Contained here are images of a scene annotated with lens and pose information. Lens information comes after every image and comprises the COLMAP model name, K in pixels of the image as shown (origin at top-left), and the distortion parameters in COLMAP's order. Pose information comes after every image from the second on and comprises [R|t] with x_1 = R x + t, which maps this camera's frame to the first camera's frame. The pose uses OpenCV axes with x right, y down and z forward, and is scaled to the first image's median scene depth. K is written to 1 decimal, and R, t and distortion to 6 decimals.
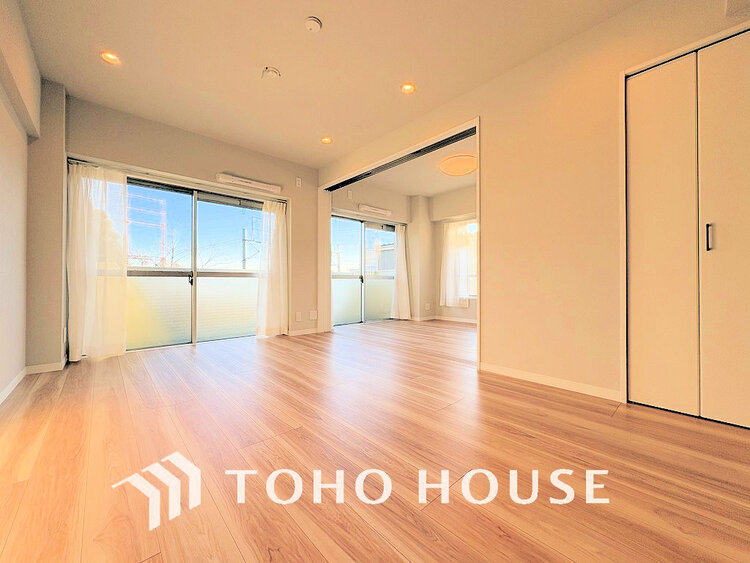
lens RADIAL K [[296.8, 0, 375.0], [0, 296.8, 281.5], [0, 0, 1]] dist [0.000948, 0.000112]
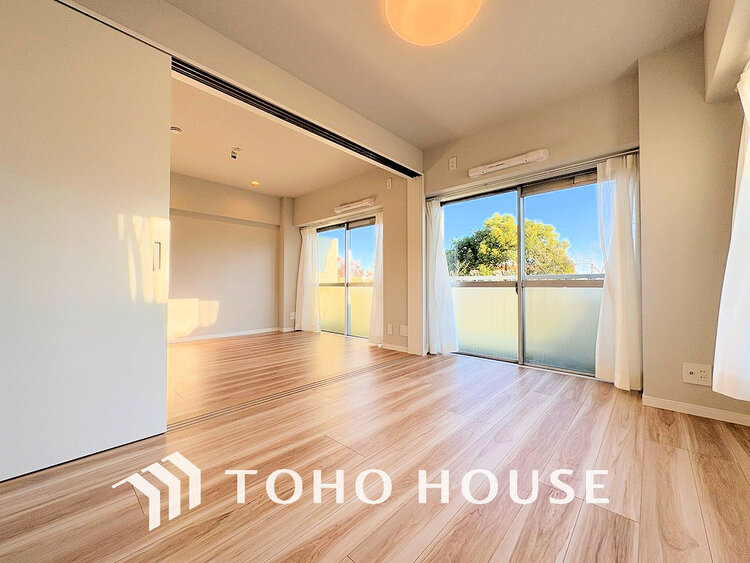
lens RADIAL K [[296.8, 0, 375.0], [0, 296.8, 281.5], [0, 0, 1]] dist [0.000948, 0.000112]
pose [[0.078544, -0.025359, -0.996588, 0.665129], [-0.007041, 0.999637, -0.025991, -0.004184], [0.996886, 0.009058, 0.078337, 0.894657]]
